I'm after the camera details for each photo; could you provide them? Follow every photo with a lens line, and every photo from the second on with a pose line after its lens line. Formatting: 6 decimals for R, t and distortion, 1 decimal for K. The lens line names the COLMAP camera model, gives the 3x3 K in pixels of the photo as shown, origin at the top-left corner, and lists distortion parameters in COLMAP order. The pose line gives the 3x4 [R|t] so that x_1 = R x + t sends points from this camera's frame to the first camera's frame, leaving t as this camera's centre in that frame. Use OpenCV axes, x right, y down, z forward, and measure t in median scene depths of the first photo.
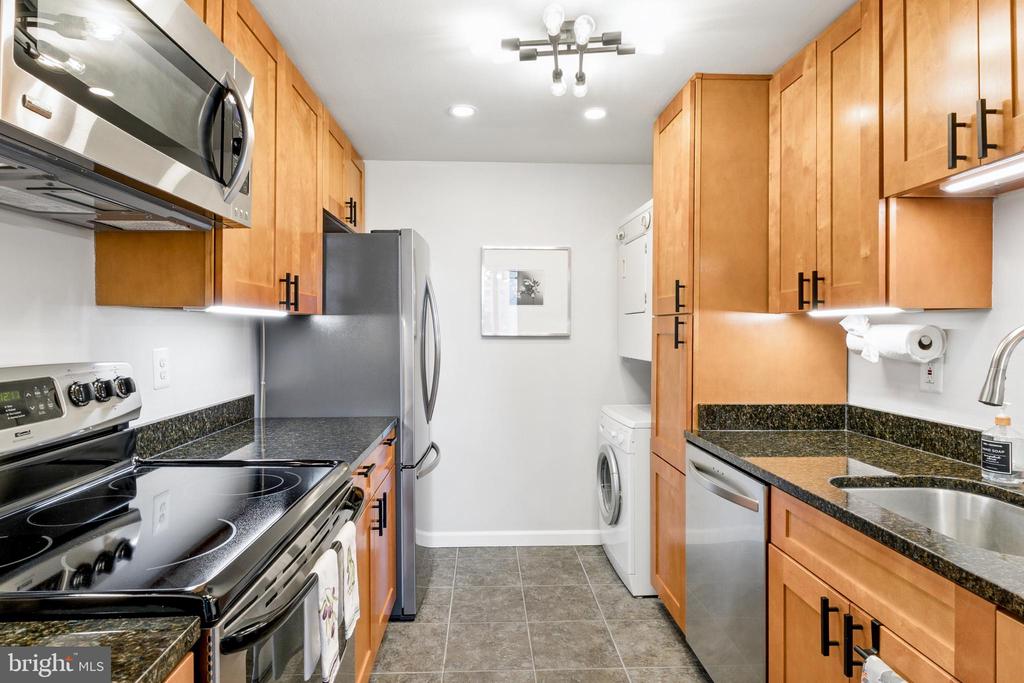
lens RADIAL K [[549.3, 0, 508.8], [0, 549.3, 326.3], [0, 0, 1]] dist [0.024439, -0.013724]
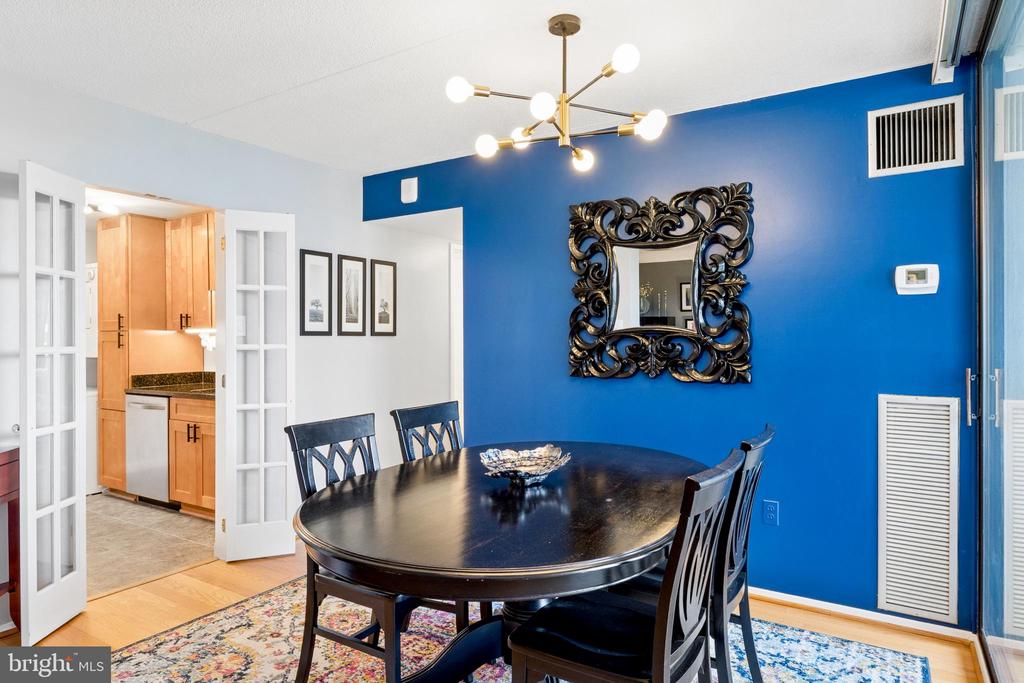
lens RADIAL K [[620.0, 0, 512.0], [0, 620.0, 341.5], [0, 0, 1]] dist [-0.001074, -0.002219]
pose [[0.571012, -0.013053, 0.820838, -0.731809], [0.004292, 0.999907, 0.012915, -0.006941], [-0.820931, -0.003852, 0.571015, -1.459646]]
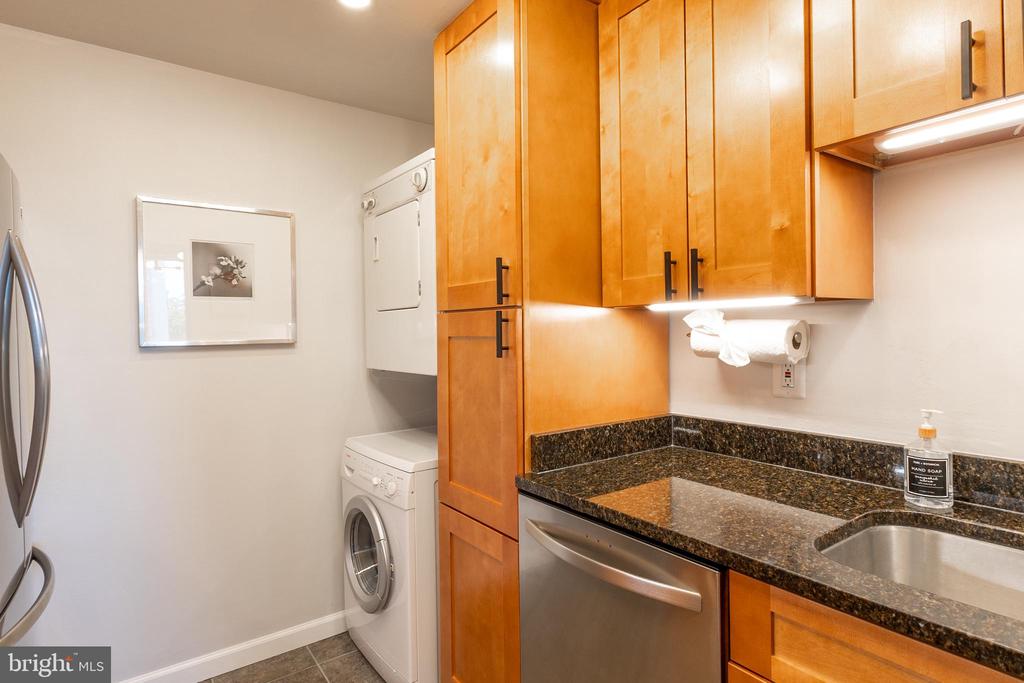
lens RADIAL K [[549.4, 0, 508.5], [0, 549.4, 332.4], [0, 0, 1]] dist [0.016000, 0.000279]
pose [[0.841433, -0.017174, 0.540089, -0.056928], [0.014079, 0.999852, 0.009859, 0.002464], [-0.540178, -0.000692, 0.841550, 0.427235]]
